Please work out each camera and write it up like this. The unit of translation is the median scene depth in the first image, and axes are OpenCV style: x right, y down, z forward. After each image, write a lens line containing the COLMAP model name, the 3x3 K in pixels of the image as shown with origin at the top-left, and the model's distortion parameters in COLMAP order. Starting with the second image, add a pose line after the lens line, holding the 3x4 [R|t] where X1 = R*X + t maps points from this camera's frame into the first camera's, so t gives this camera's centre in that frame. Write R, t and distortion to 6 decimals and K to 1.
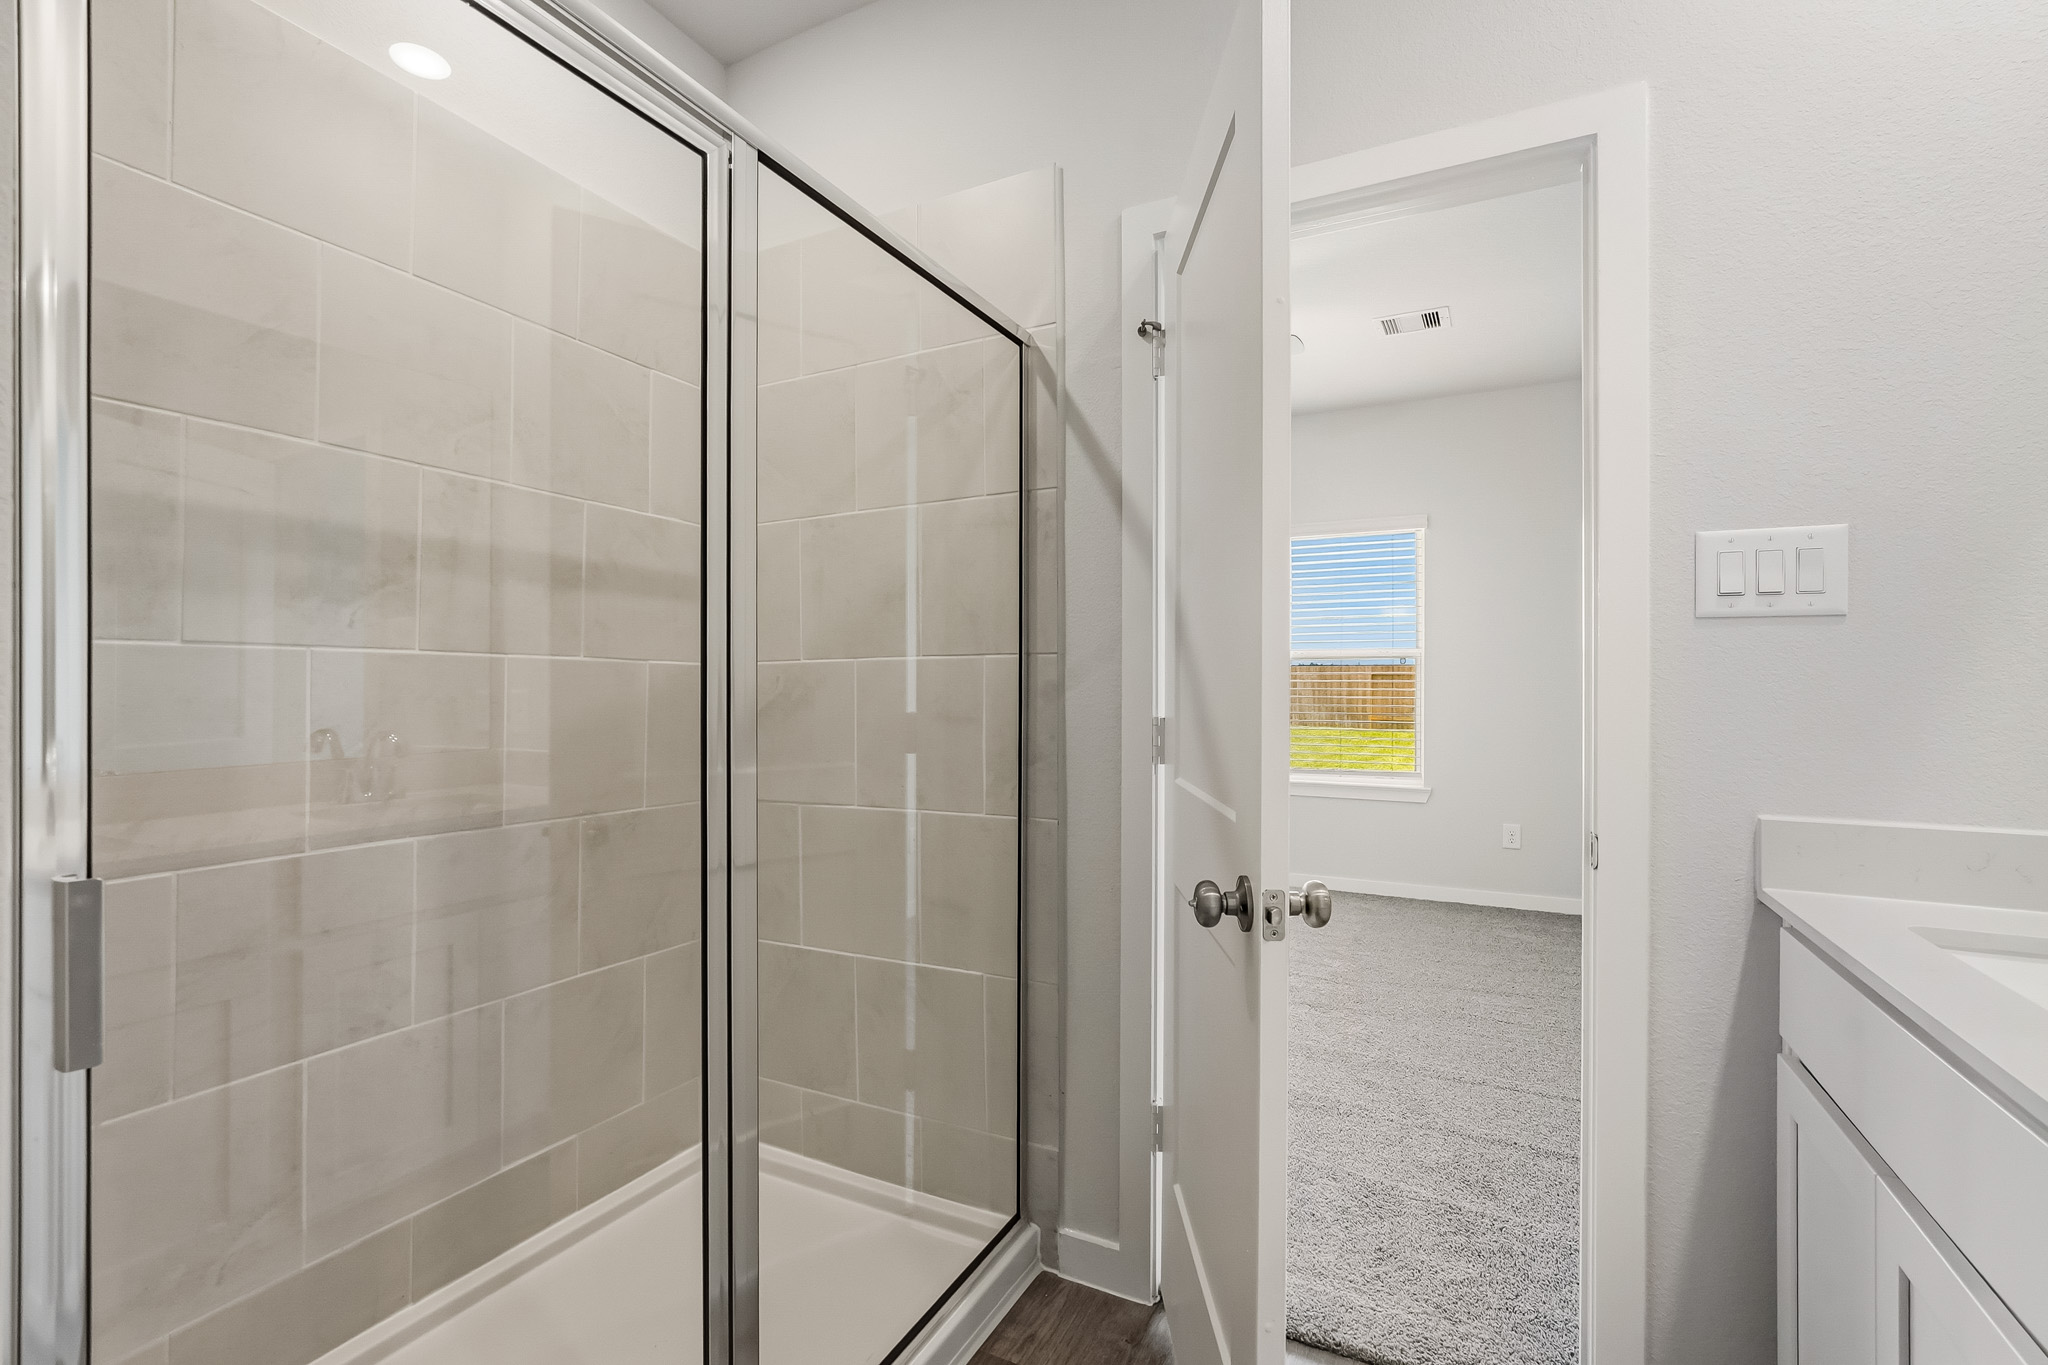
lens RADIAL K [[905.6, 0, 1040.2], [0, 905.6, 682.4], [0, 0, 1]] dist [-0.012904, 0.007052]
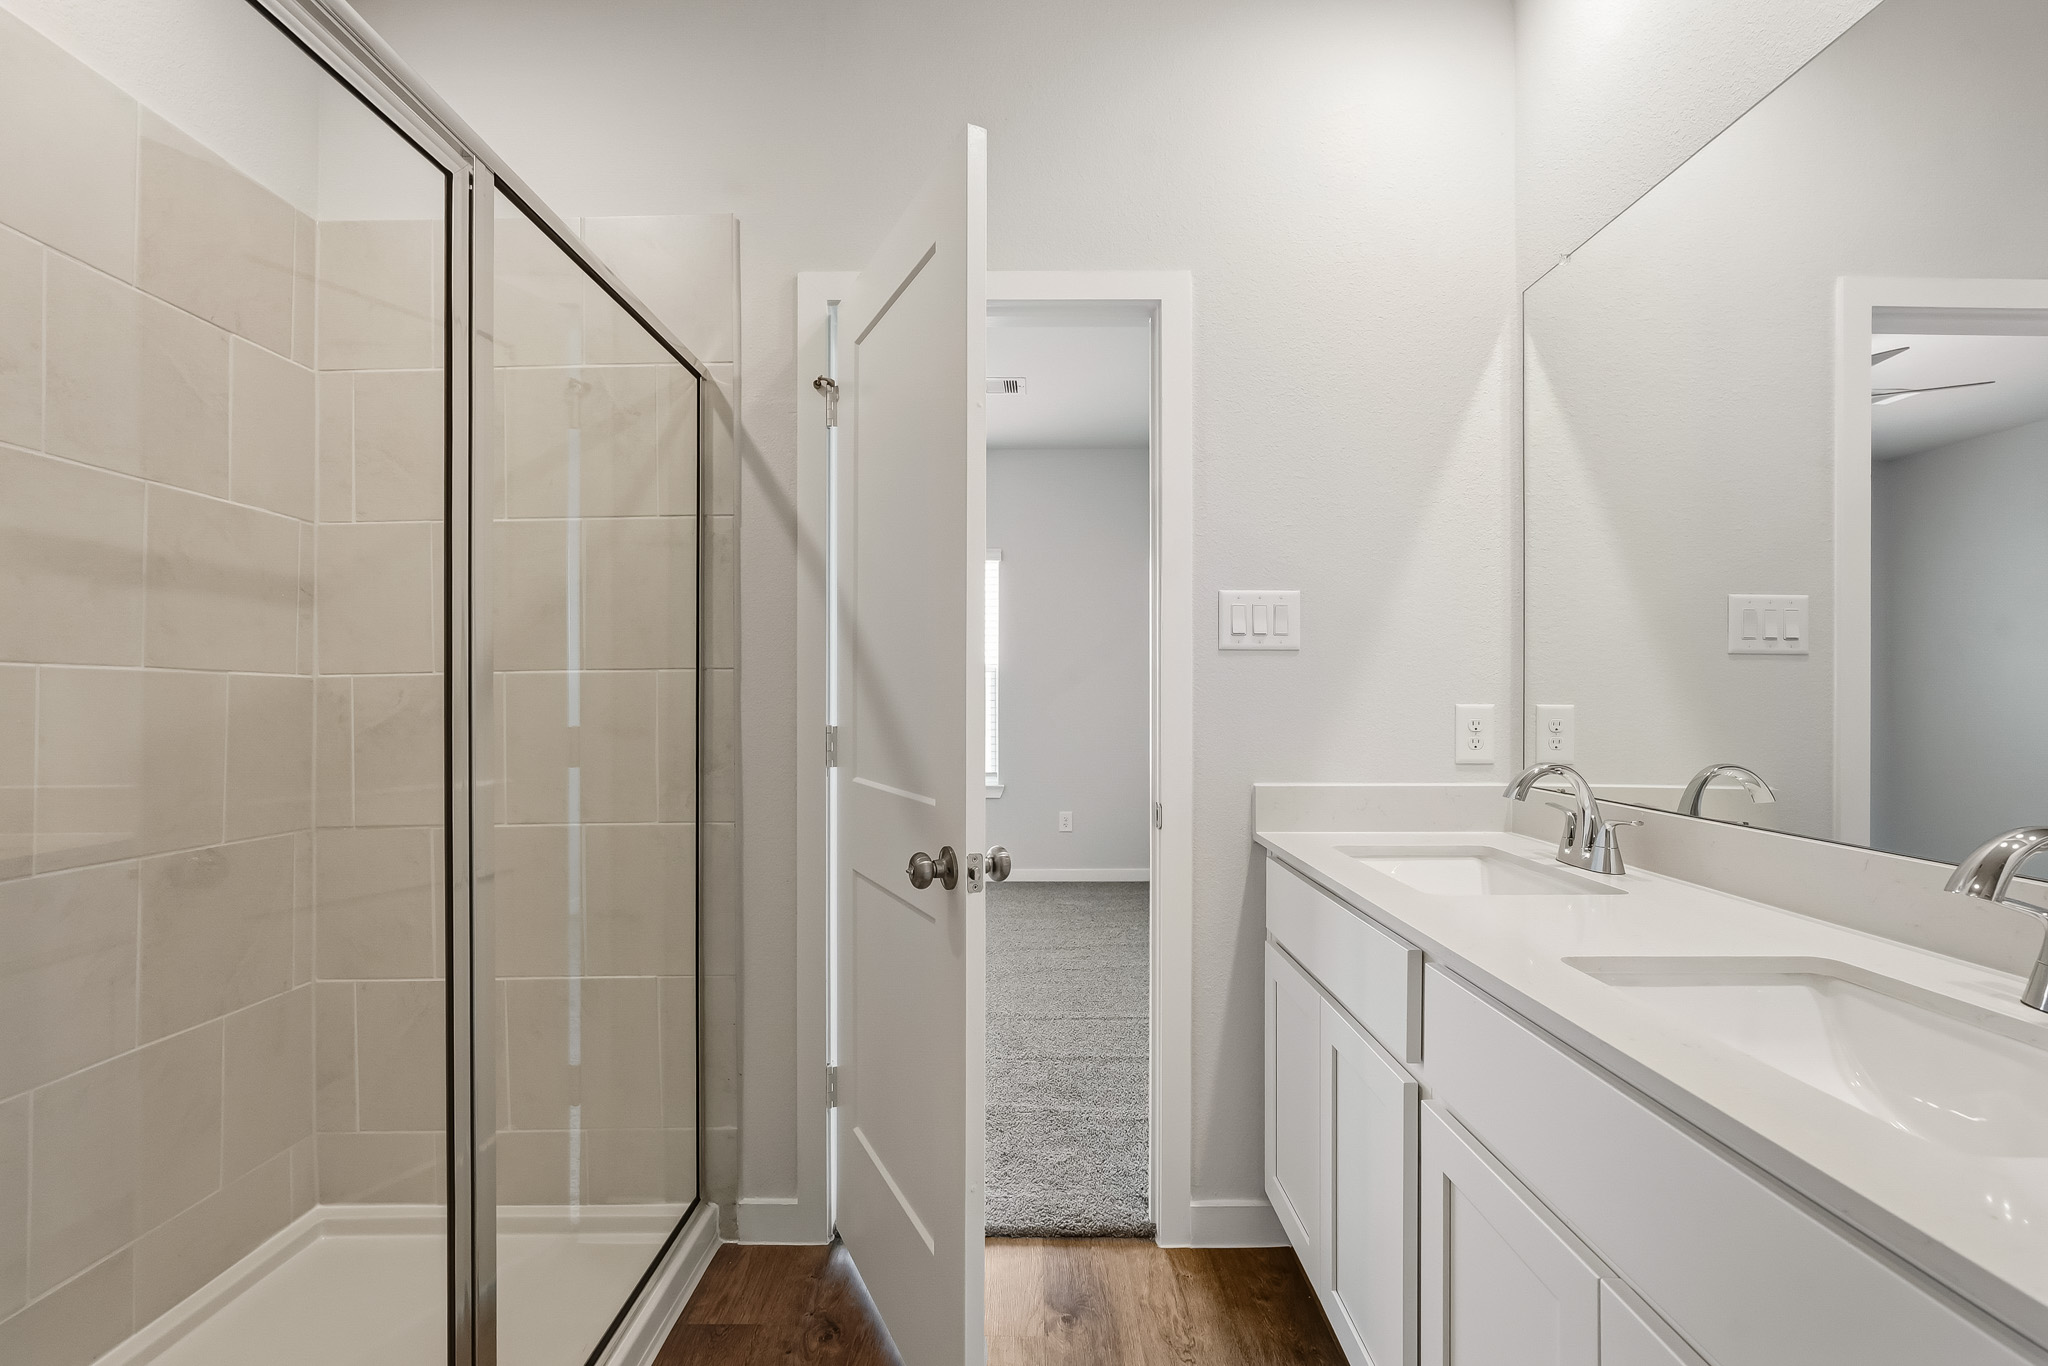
lens RADIAL K [[905.6, 0, 1028.4], [0, 905.6, 695.7], [0, 0, 1]] dist [-0.012904, 0.007052]
pose [[0.890850, -0.003203, 0.454287, -0.163204], [0.002515, 0.999995, 0.002117, -0.001219], [-0.454291, -0.000744, 0.890853, -0.123675]]
